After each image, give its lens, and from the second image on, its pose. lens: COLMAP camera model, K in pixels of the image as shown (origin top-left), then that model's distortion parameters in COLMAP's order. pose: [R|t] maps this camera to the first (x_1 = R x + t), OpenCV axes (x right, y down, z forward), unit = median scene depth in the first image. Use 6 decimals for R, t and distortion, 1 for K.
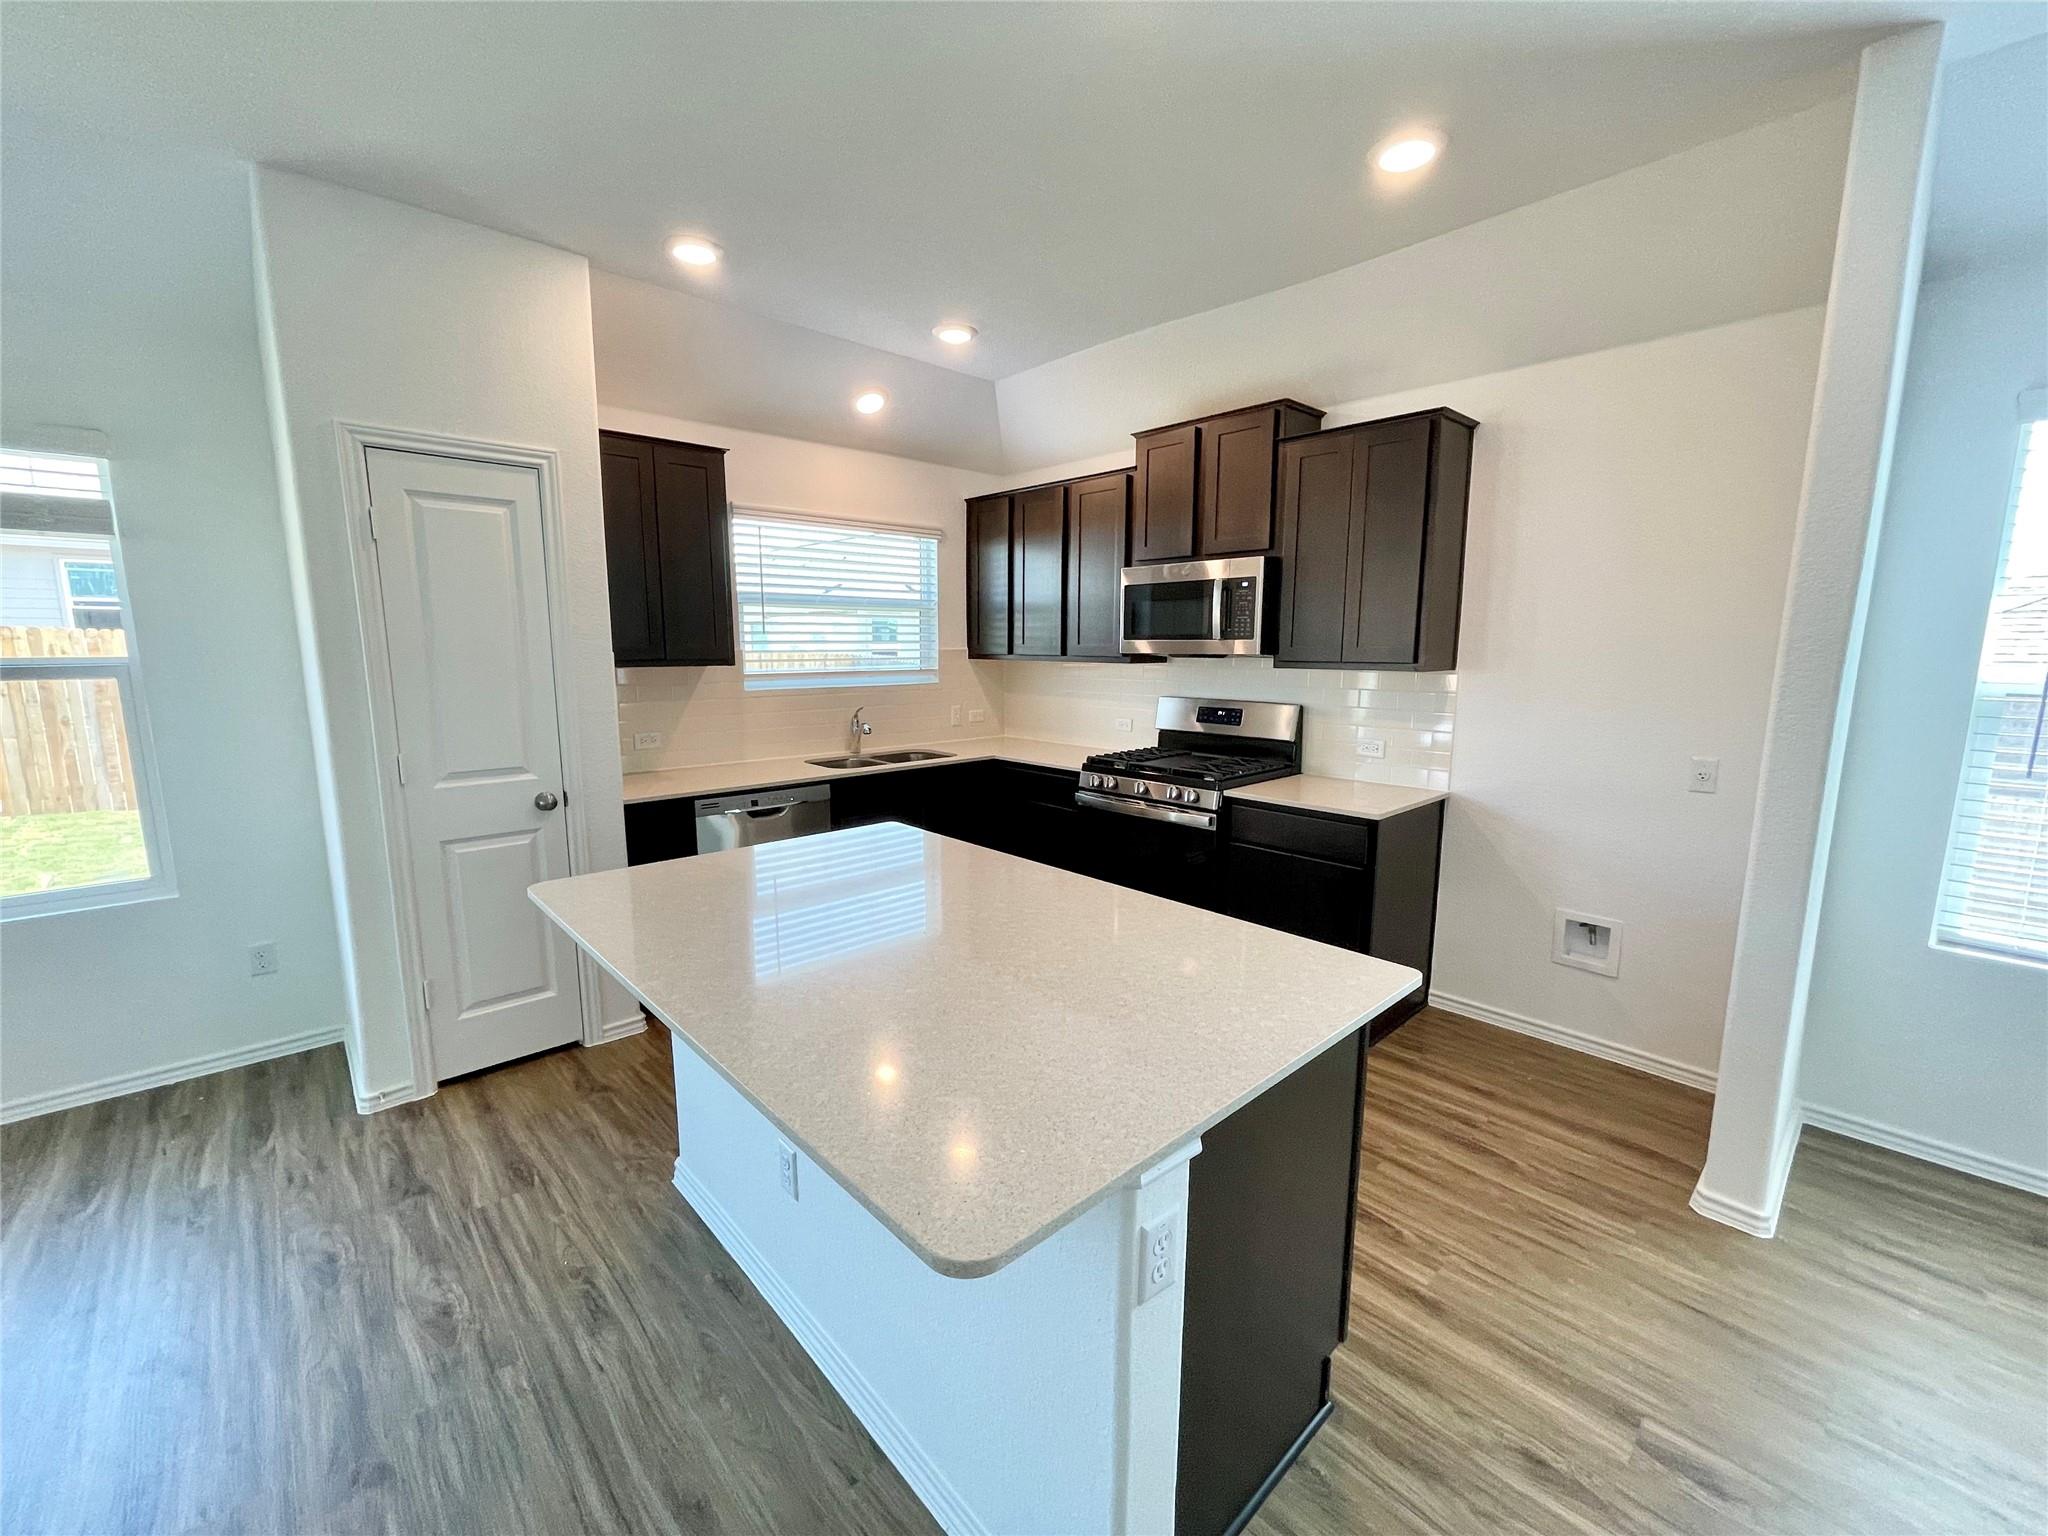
lens RADIAL K [[827.3, 0, 1021.6], [0, 827.3, 768.3], [0, 0, 1]] dist [0.000945, 0.000274]
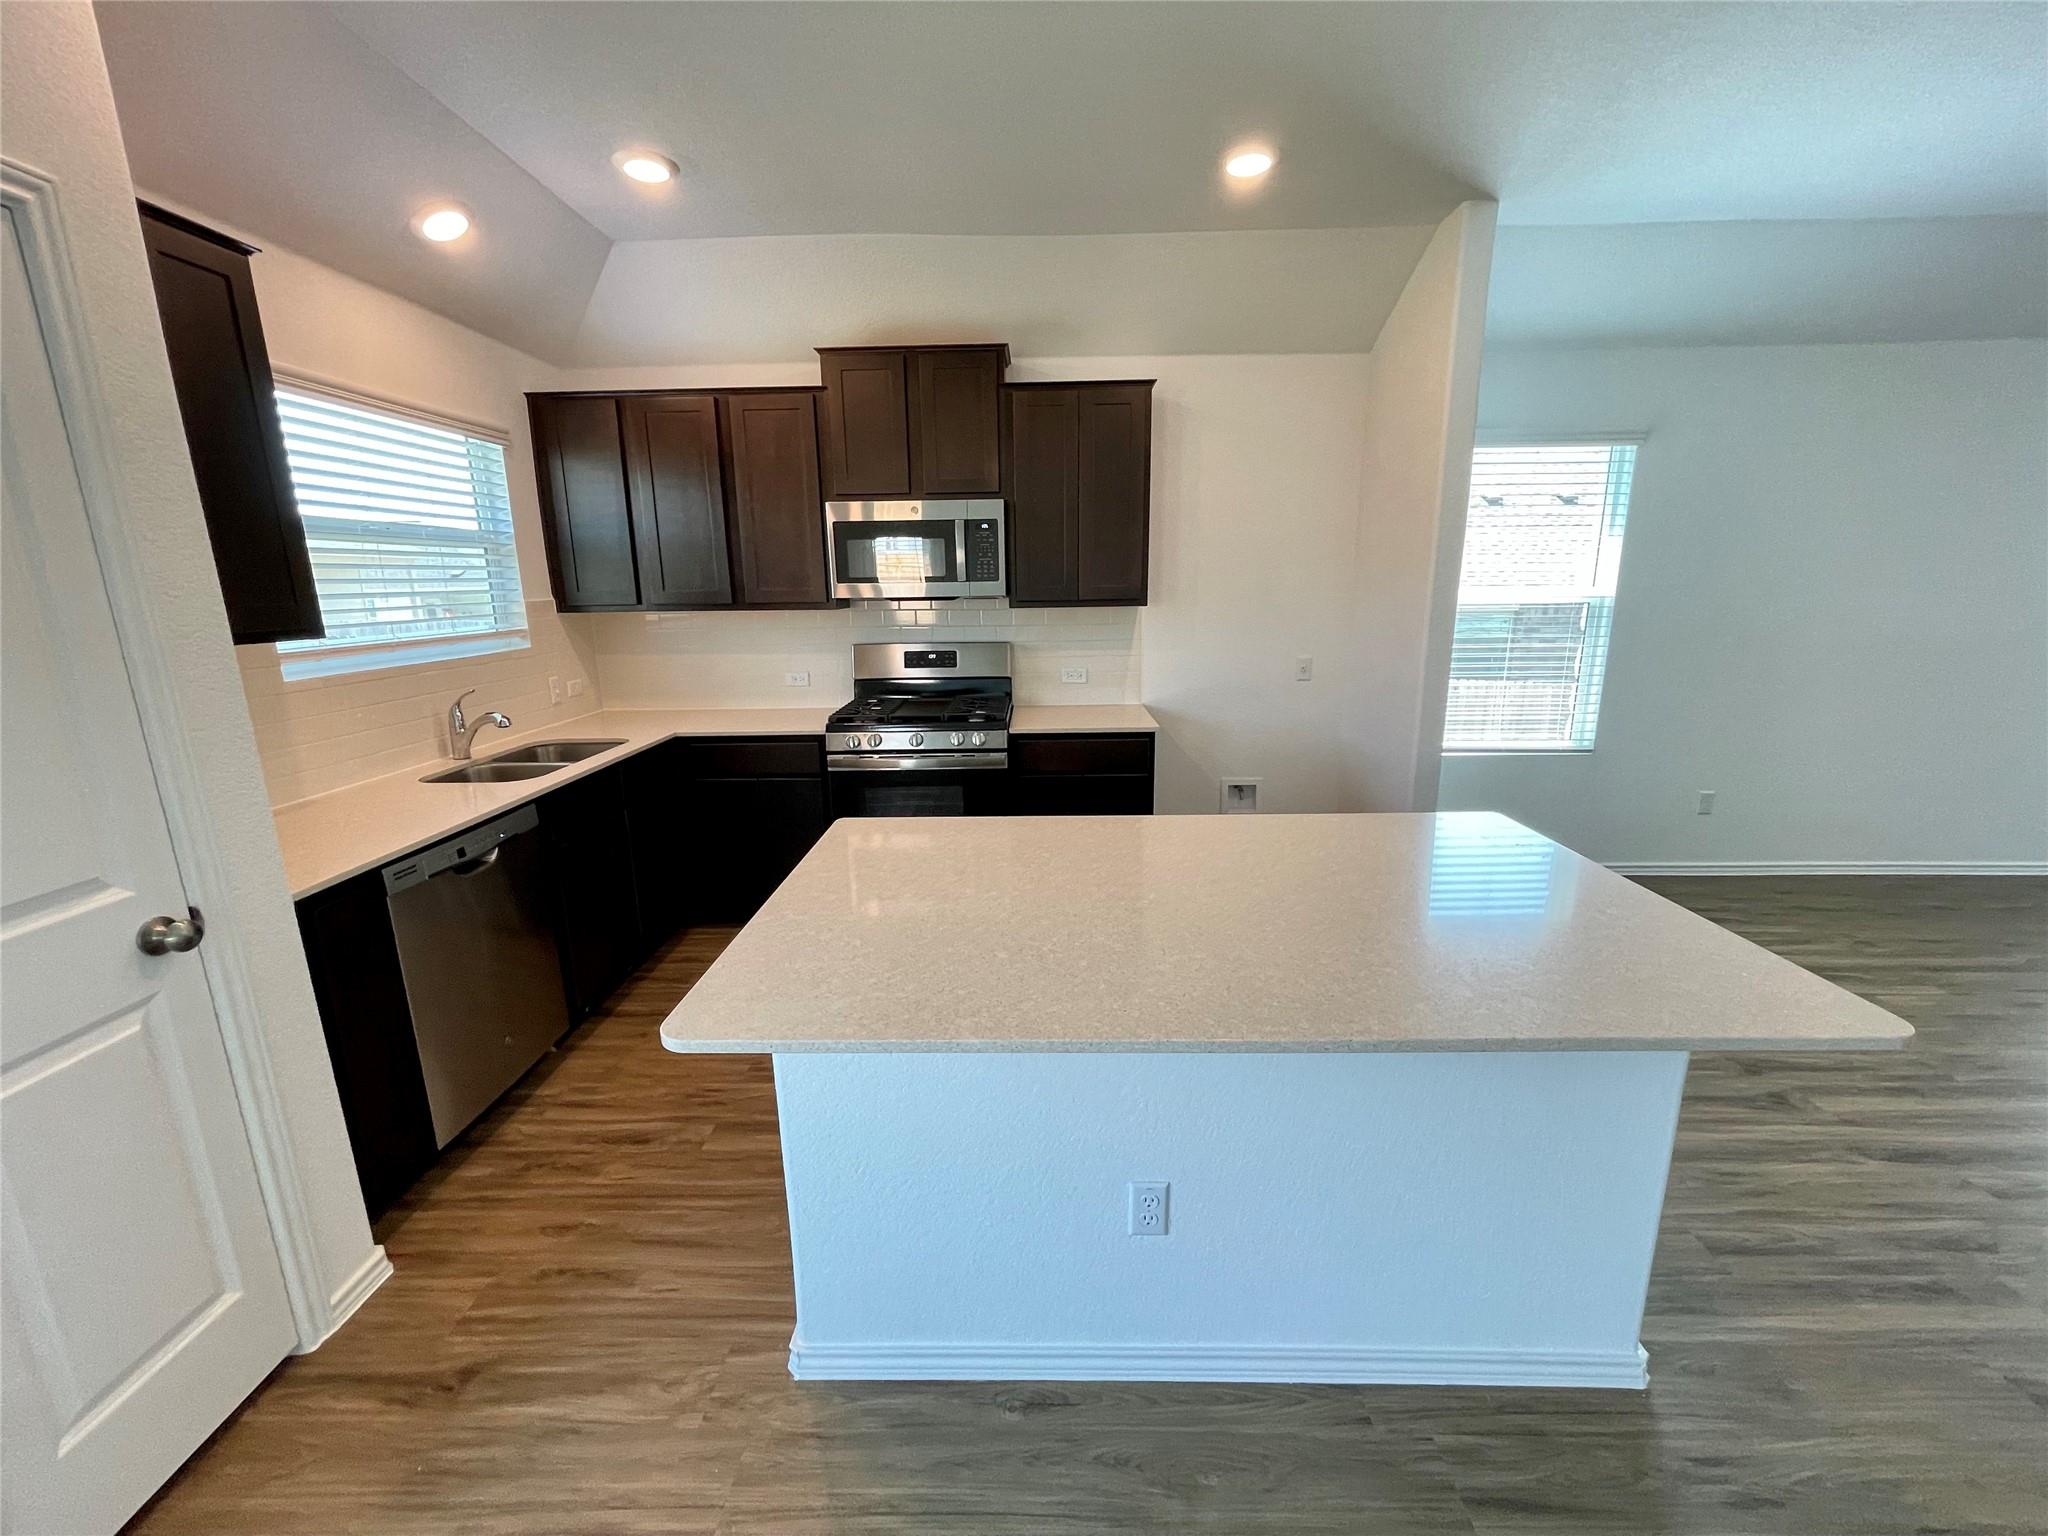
lens RADIAL K [[827.3, 0, 1020.3], [0, 827.3, 766.3], [0, 0, 1]] dist [0.000945, 0.000274]
pose [[0.692506, -0.170862, 0.700886, -0.495914], [0.125557, 0.985266, 0.116132, -0.046378], [-0.710402, 0.007579, 0.703755, 0.269066]]
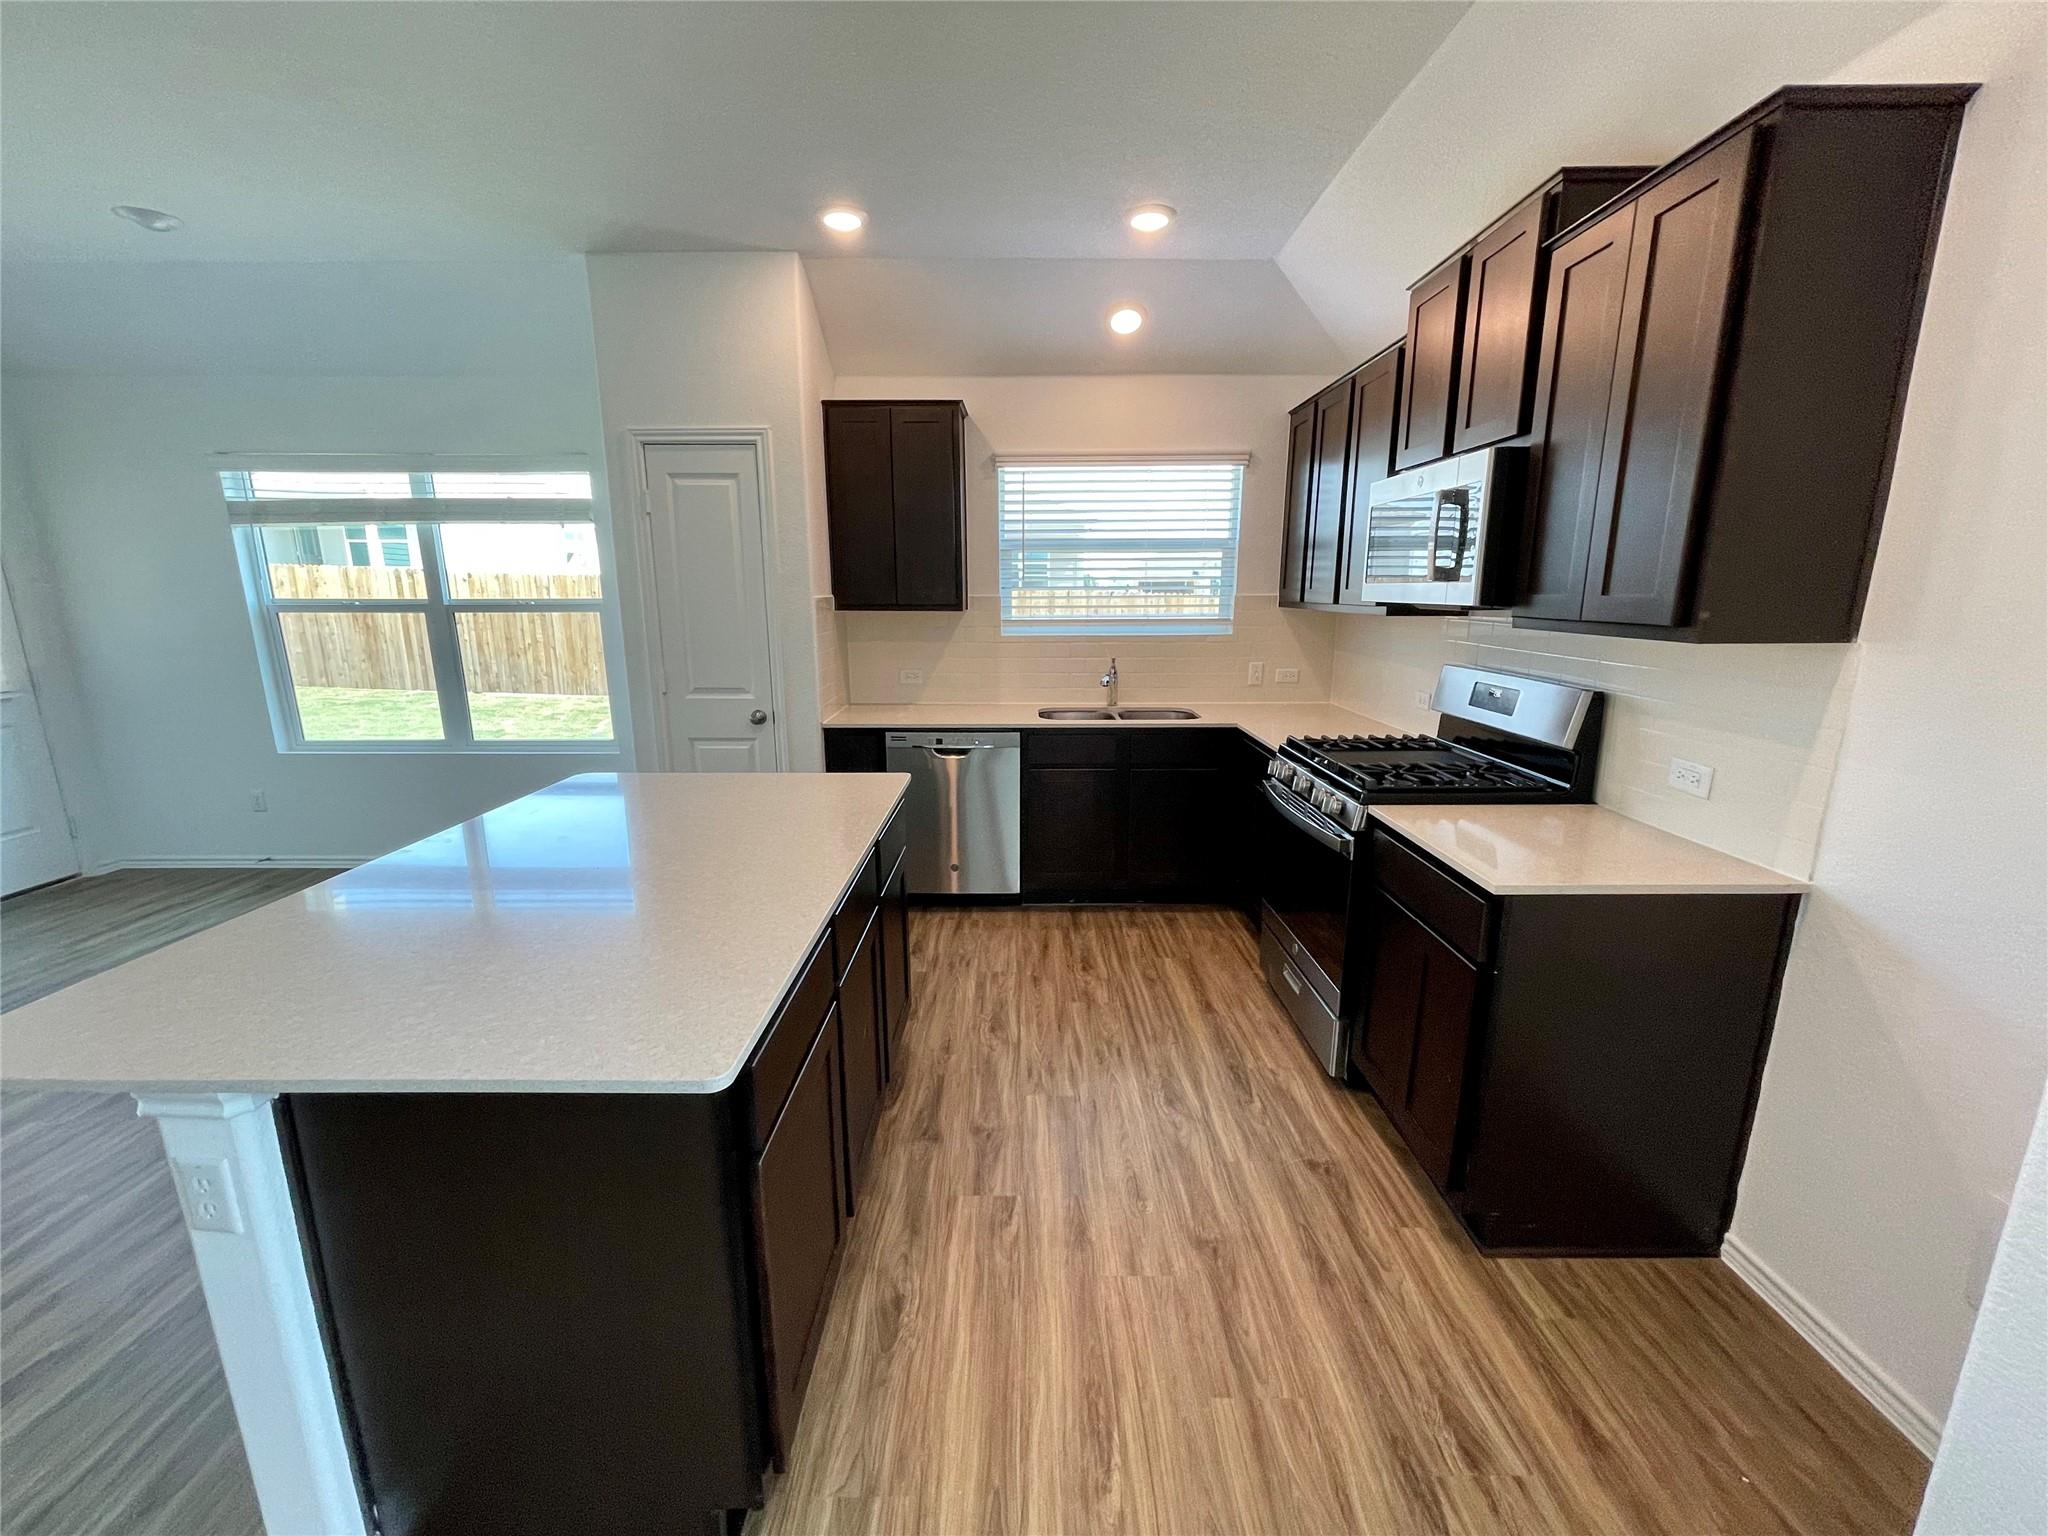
lens RADIAL K [[827.3, 0, 1022.1], [0, 827.3, 767.5], [0, 0, 1]] dist [0.000945, 0.000274]
pose [[0.731229, 0.142685, -0.667042, 0.504696], [-0.100576, 0.989743, 0.101459, -0.046552], [0.674676, -0.007102, 0.738079, 0.309874]]
